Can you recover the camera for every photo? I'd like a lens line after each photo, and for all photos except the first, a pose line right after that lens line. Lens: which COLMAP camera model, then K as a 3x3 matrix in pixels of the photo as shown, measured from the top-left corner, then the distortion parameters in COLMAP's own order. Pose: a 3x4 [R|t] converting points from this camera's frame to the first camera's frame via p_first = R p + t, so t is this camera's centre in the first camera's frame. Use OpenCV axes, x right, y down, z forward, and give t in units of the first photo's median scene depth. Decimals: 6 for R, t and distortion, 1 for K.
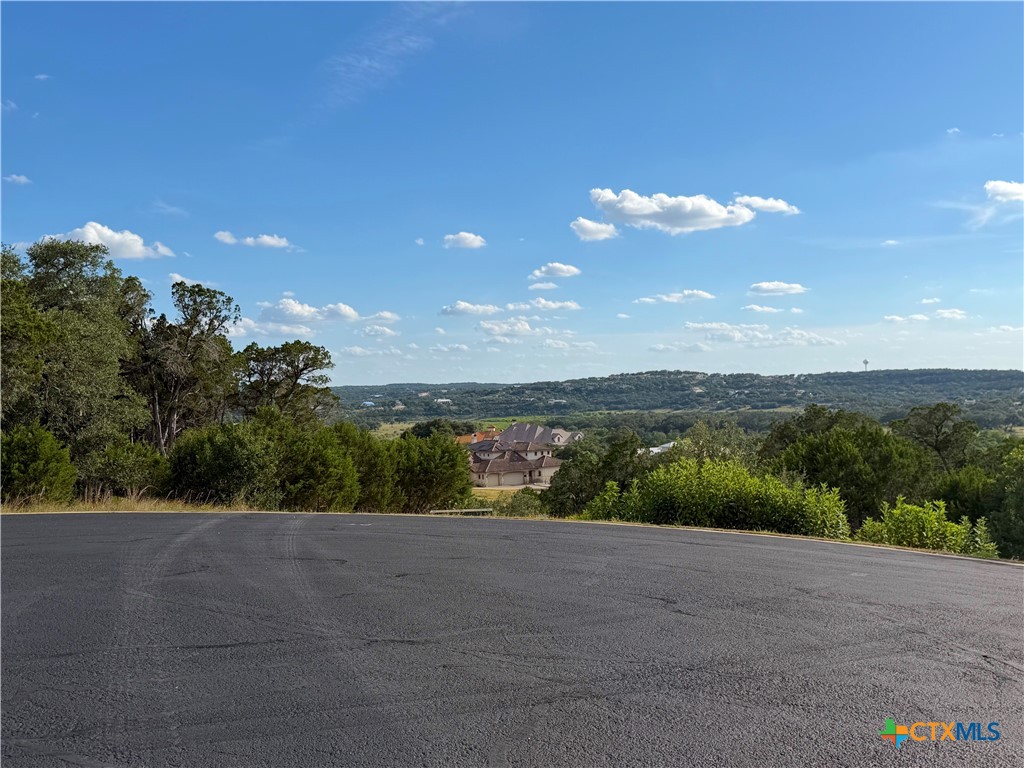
lens RADIAL K [[1110.7, 0, 516.0], [0, 1110.7, 383.1], [0, 0, 1]] dist [0.134673, -0.012150]
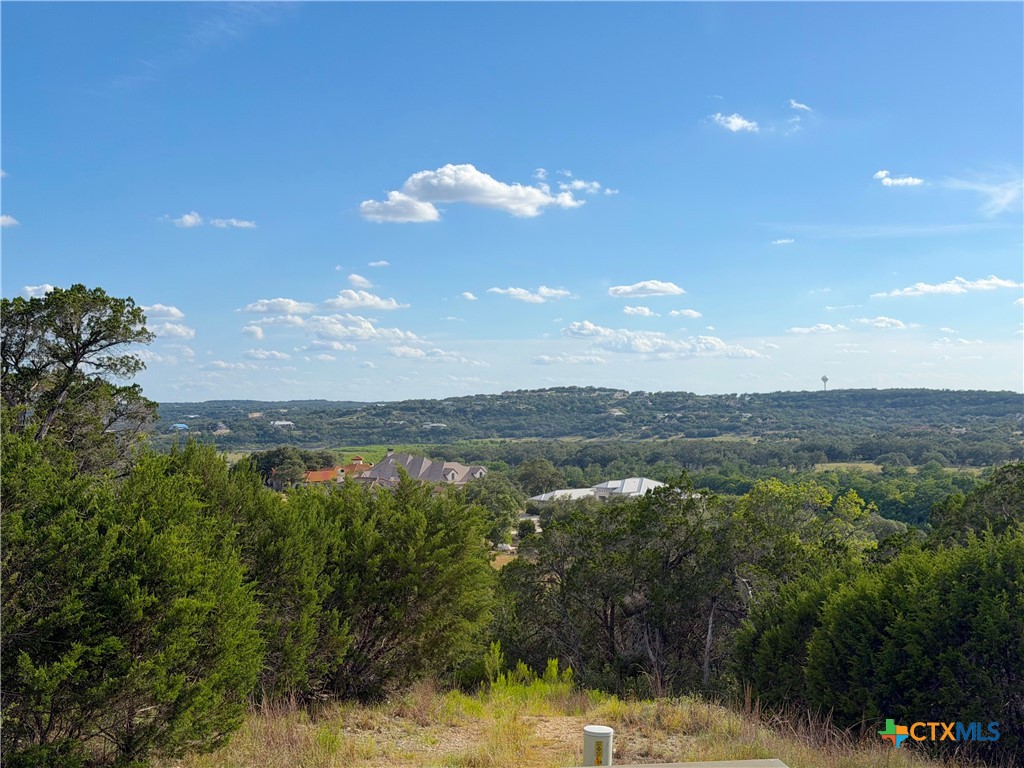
lens RADIAL K [[1438.2, 0, 513.8], [0, 1438.2, 389.6], [0, 0, 1]] dist [0.129498, 0.002414]
pose [[0.995395, 0.011143, 0.095206, -0.061135], [-0.010291, 0.999903, -0.009432, 0.012481], [-0.095302, 0.008409, 0.995413, 0.322656]]
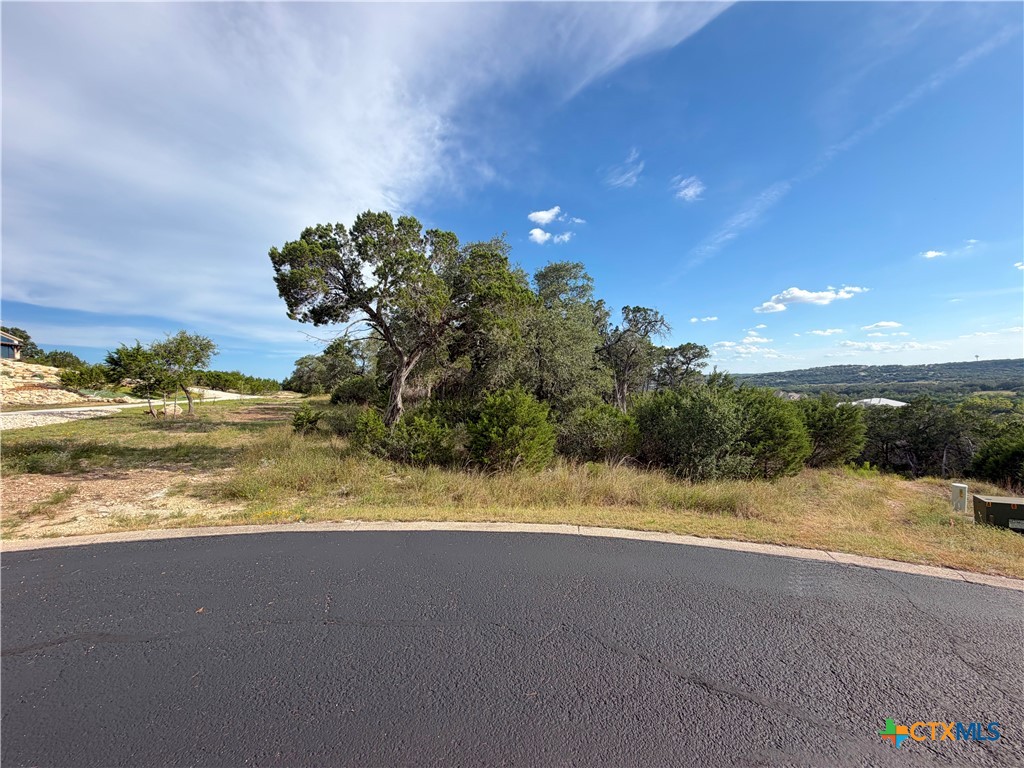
lens RADIAL K [[406.5, 0, 503.2], [0, 406.5, 386.9], [0, 0, 1]] dist [-0.007798, 0.000460]
pose [[0.847838, -0.012820, -0.530101, -0.102639], [0.025781, 0.999522, 0.017062, 0.012522], [0.529629, -0.028132, 0.847763, 0.292962]]
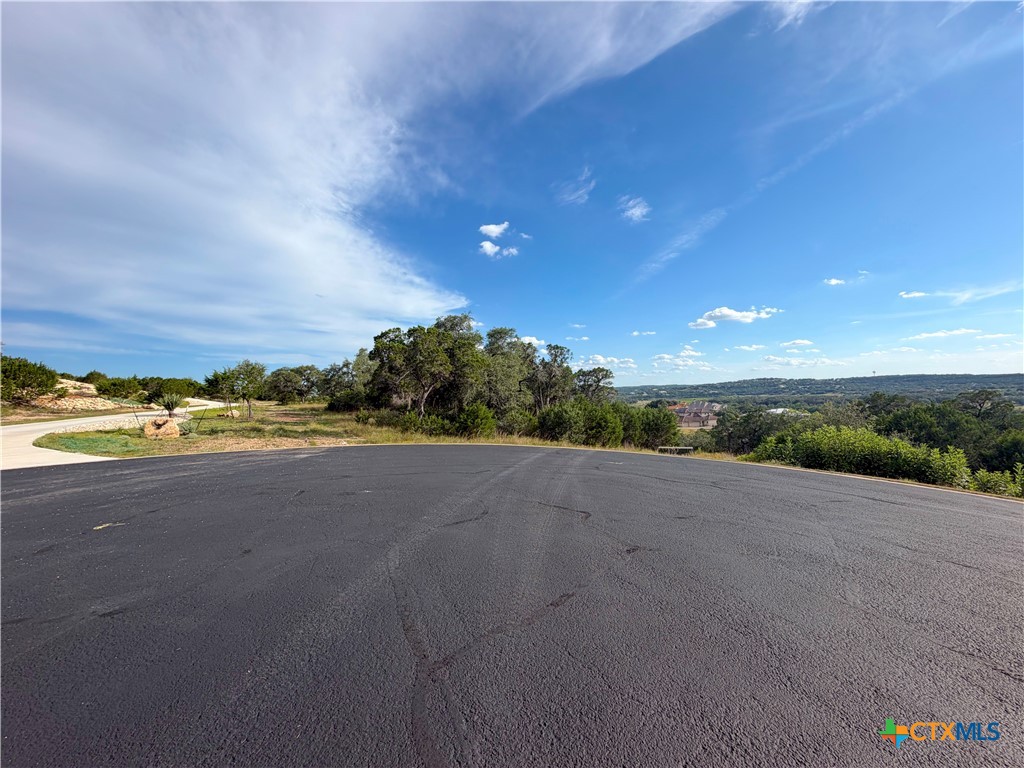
lens RADIAL K [[406.5, 0, 503.2], [0, 406.5, 386.9], [0, 0, 1]] dist [-0.007798, 0.000460]
pose [[0.904538, -0.013192, -0.426189, -0.008857], [0.014155, 0.999899, -0.000908, 0.002229], [0.426158, -0.005212, 0.904634, 0.113845]]
